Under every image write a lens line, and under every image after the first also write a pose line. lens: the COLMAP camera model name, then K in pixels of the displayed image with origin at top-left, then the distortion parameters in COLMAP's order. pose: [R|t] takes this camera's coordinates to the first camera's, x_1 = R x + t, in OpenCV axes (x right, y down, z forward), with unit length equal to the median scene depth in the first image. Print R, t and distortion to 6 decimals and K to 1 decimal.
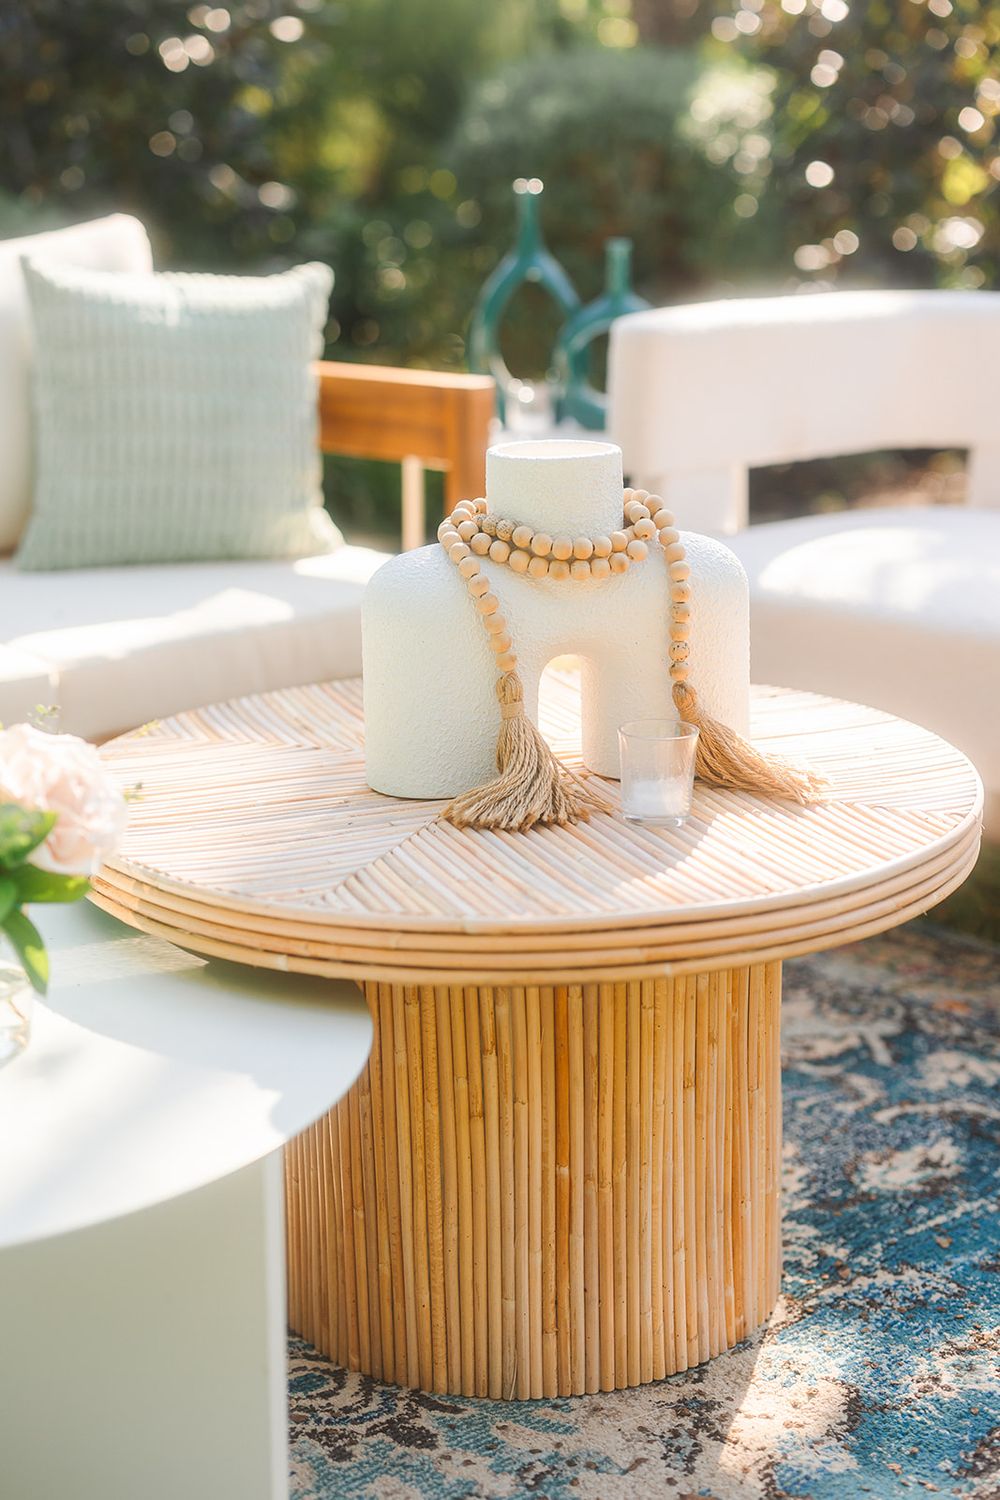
lens RADIAL K [[2183.3, 0, 500.0], [0, 2183.3, 750.0], [0, 0, 1]] dist [-0.012418, -0.010549]
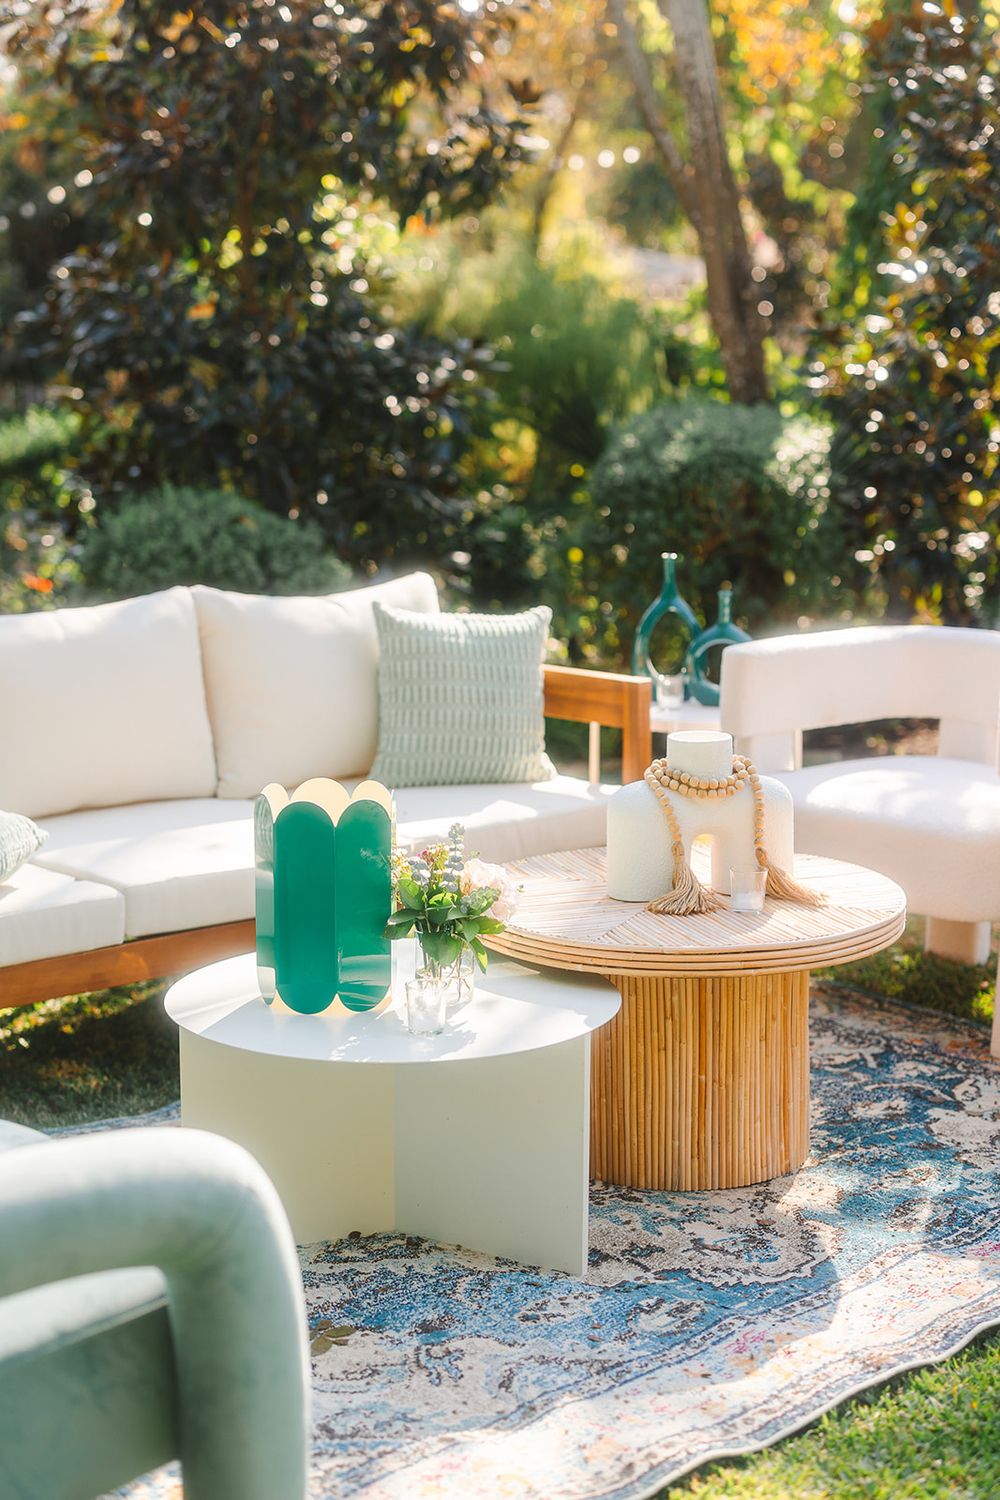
lens RADIAL K [[2183.3, 0, 500.0], [0, 2183.3, 750.0], [0, 0, 1]] dist [-0.012418, -0.010549]
pose [[0.999137, 0.012981, -0.039450, -0.077205], [-0.016673, 0.995361, -0.094756, 0.071097], [0.038037, 0.095332, 0.994719, -1.004365]]
